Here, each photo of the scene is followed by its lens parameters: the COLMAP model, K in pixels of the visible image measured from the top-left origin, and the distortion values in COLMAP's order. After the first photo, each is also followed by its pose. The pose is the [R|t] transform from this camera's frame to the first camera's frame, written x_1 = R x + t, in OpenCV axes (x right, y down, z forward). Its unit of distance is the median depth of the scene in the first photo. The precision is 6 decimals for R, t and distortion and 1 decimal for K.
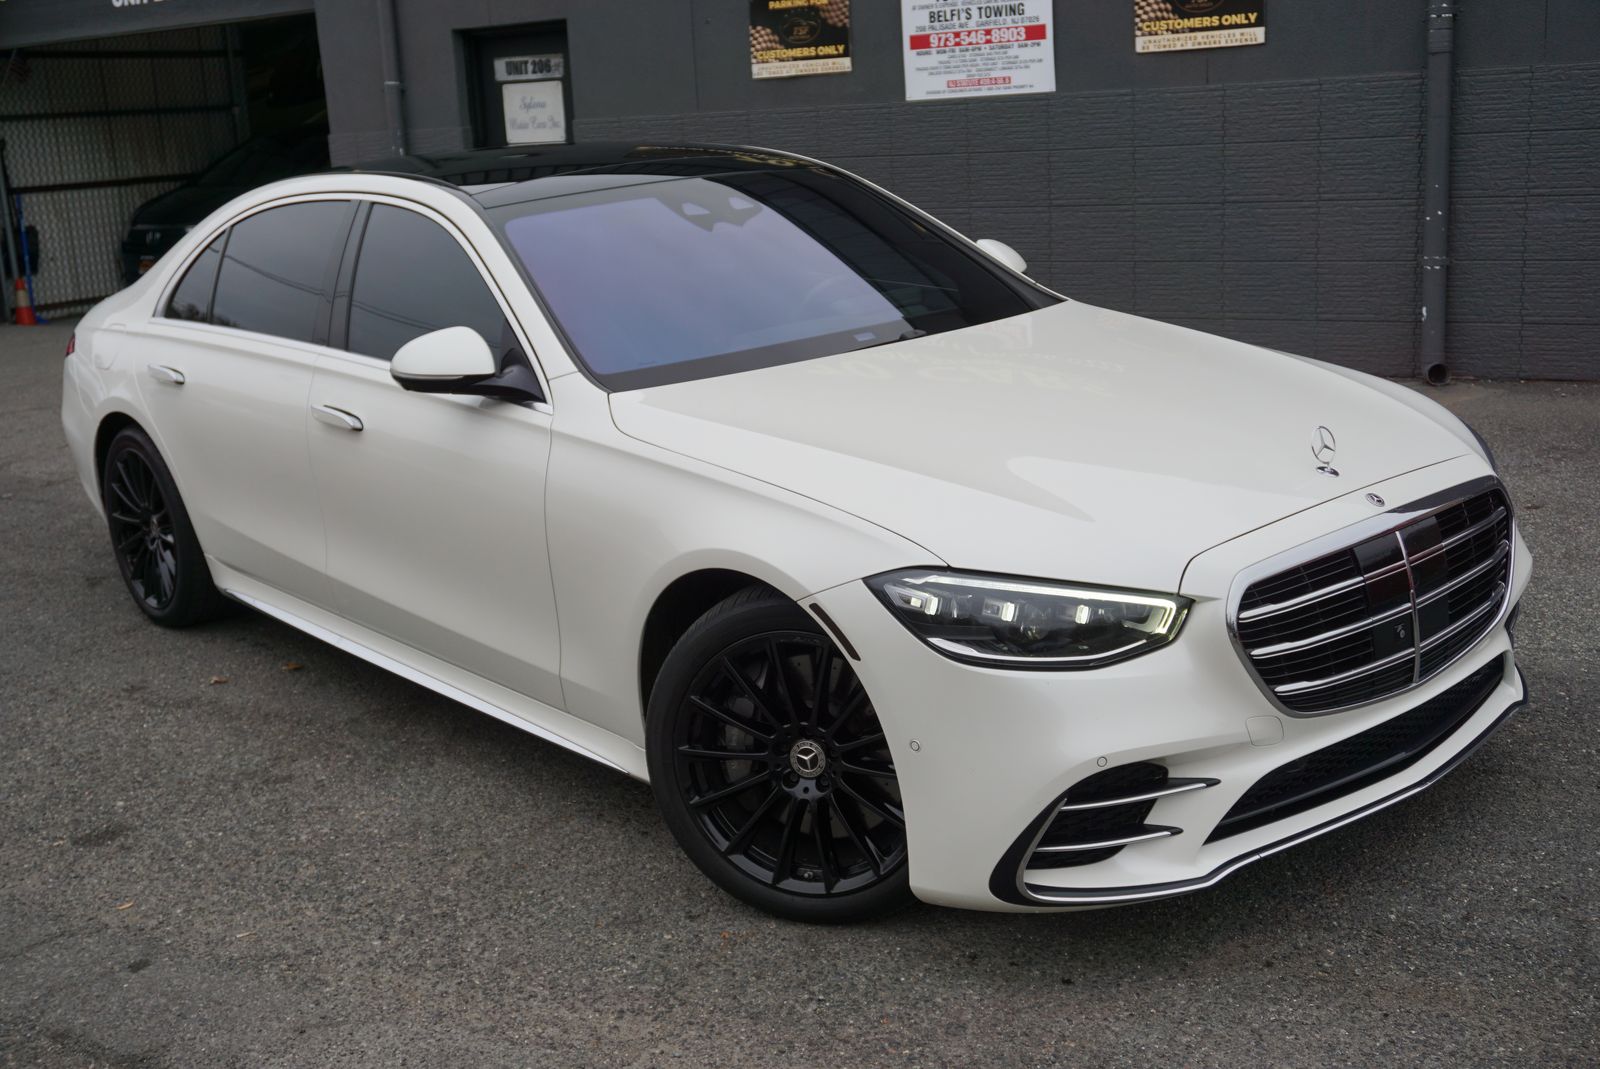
lens RADIAL K [[1688.5, 0, 729.0], [0, 1688.5, 550.6], [0, 0, 1]] dist [0.011375, 0.000000]
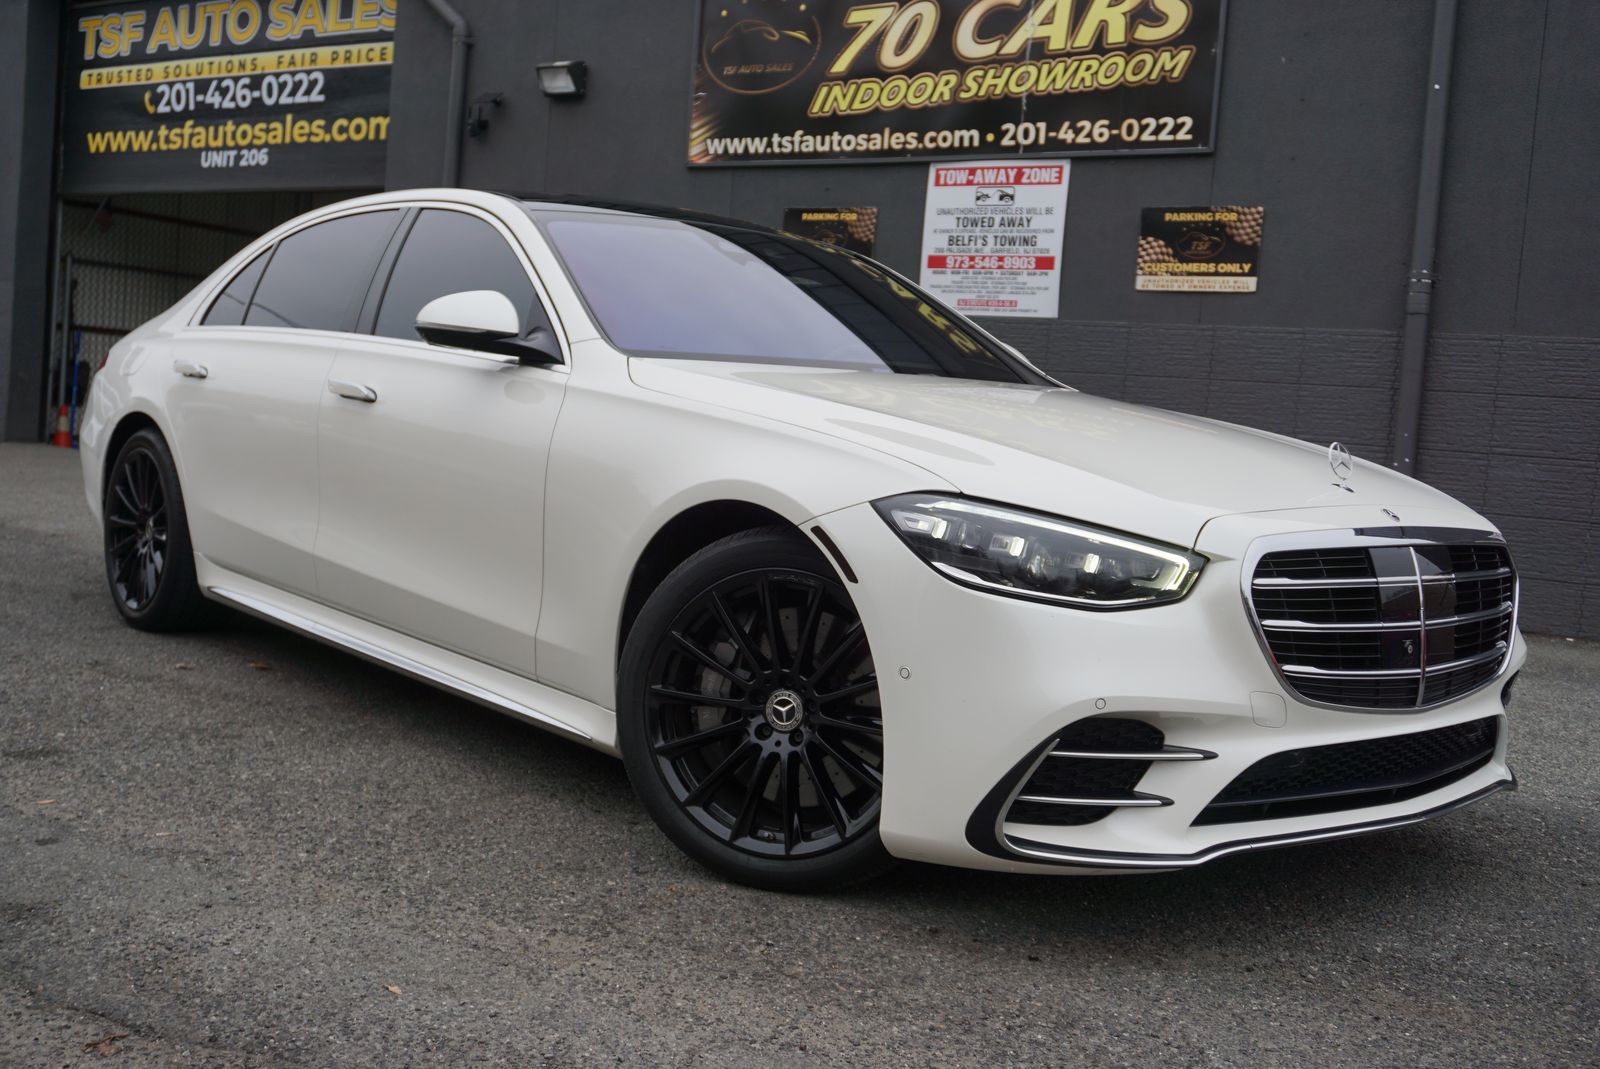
lens RADIAL K [[1580.6, 0, 725.7], [0, 1580.6, 563.4], [0, 0, 1]] dist [-0.000025, 0.000000]
pose [[0.990539, 0.137063, 0.006865, -0.003268], [-0.134141, 0.977558, -0.162442, 0.168443], [-0.028976, 0.159985, 0.986694, 0.090701]]
